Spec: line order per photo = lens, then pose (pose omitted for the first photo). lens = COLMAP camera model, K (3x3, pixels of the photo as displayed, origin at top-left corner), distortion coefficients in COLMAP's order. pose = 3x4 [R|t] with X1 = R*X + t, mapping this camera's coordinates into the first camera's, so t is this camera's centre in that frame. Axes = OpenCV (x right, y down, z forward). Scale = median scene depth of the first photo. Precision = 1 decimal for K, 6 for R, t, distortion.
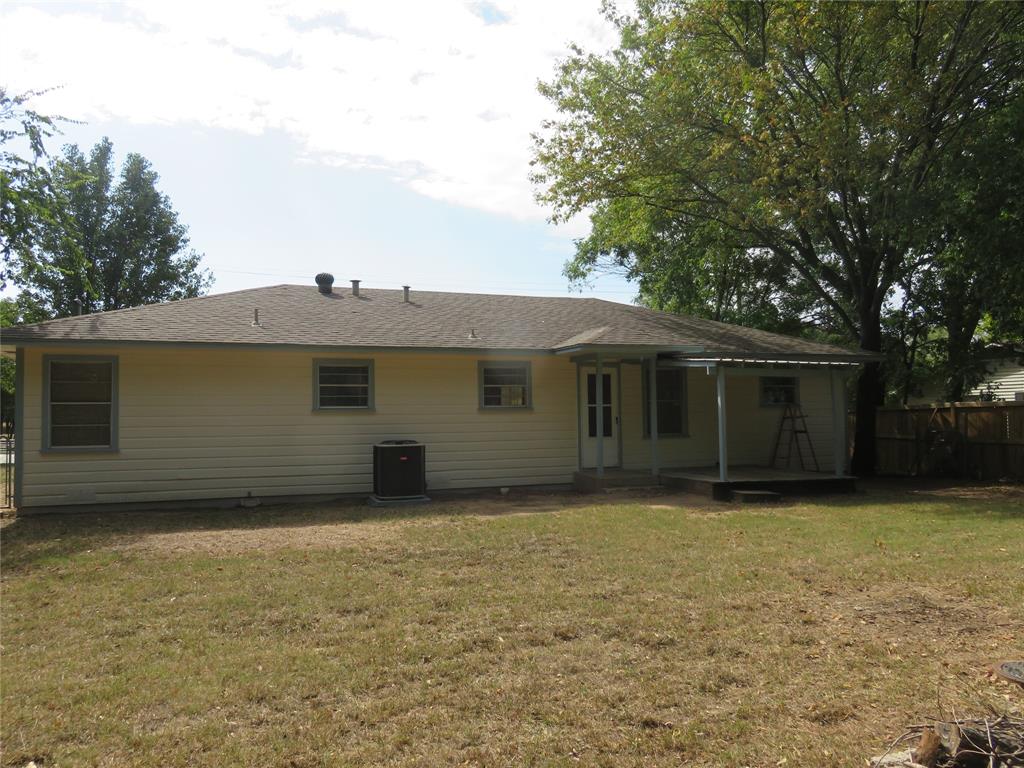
lens RADIAL K [[757.1, 0, 512.0], [0, 757.1, 384.0], [0, 0, 1]] dist [-0.014479, 0.003245]
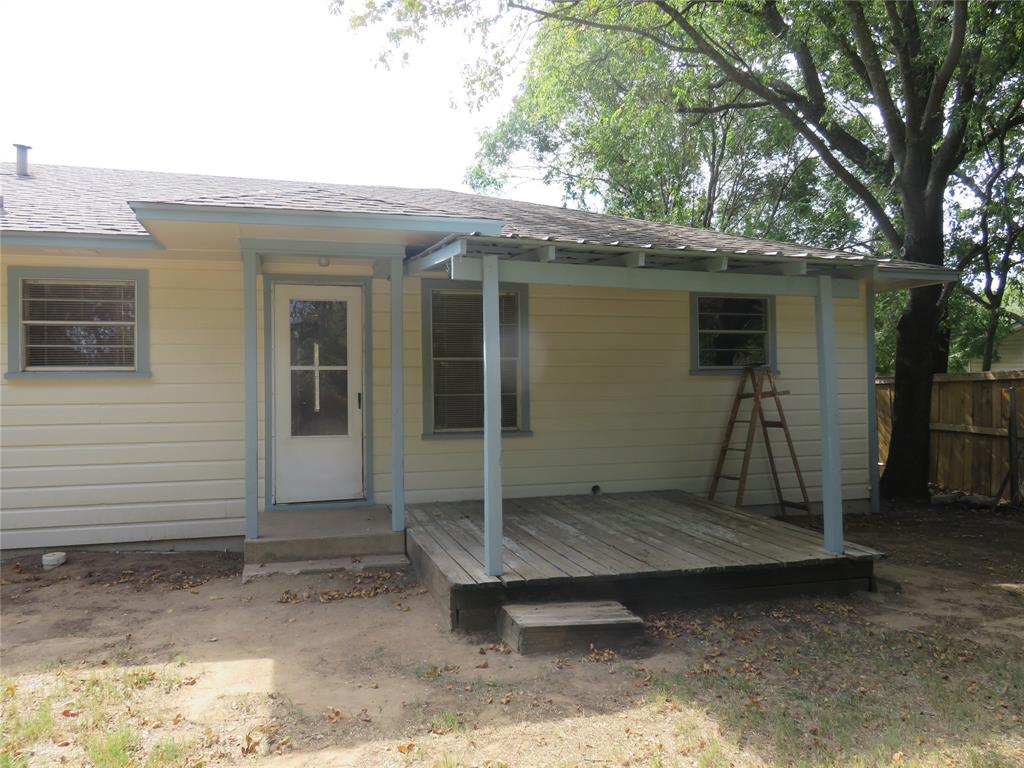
lens RADIAL K [[748.4, 0, 510.6], [0, 748.4, 380.1], [0, 0, 1]] dist [-0.000714, -0.003999]
pose [[0.998085, 0.003513, -0.061759, 0.238809], [-0.001358, 0.999390, 0.034893, 0.017632], [0.061844, -0.034742, 0.997481, 0.497309]]
